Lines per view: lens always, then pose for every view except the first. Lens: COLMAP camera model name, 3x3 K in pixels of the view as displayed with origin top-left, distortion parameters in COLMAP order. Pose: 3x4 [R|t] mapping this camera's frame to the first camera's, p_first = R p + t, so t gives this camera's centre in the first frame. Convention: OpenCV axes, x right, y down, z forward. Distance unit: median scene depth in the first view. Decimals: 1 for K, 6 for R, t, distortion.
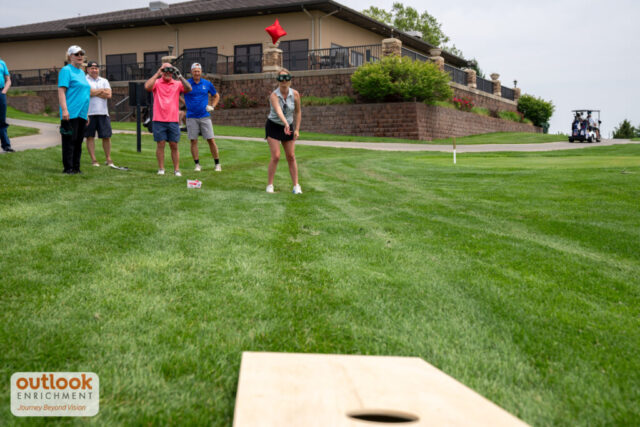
lens RADIAL K [[782.3, 0, 329.2], [0, 782.3, 212.4], [0, 0, 1]] dist [-0.004392, 0.345127]
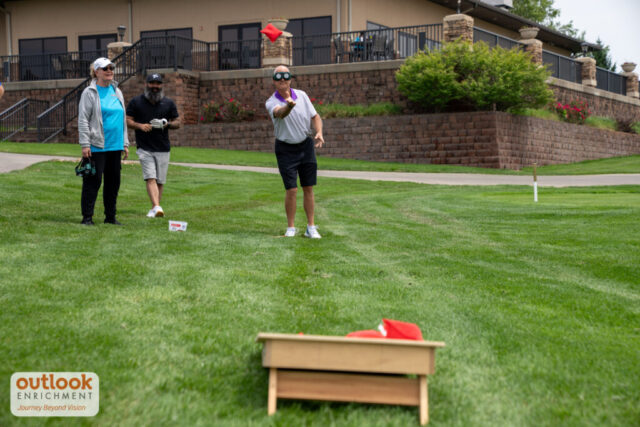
lens RADIAL K [[1341.9, 0, 320.0], [0, 1341.9, 213.5], [0, 0, 1]] dist [0.303620, 0.256844]
pose [[0.999207, -0.003249, -0.039672, 0.008973], [0.000881, 0.998223, -0.059578, 0.012285], [0.039796, 0.059496, 0.997435, -0.132149]]
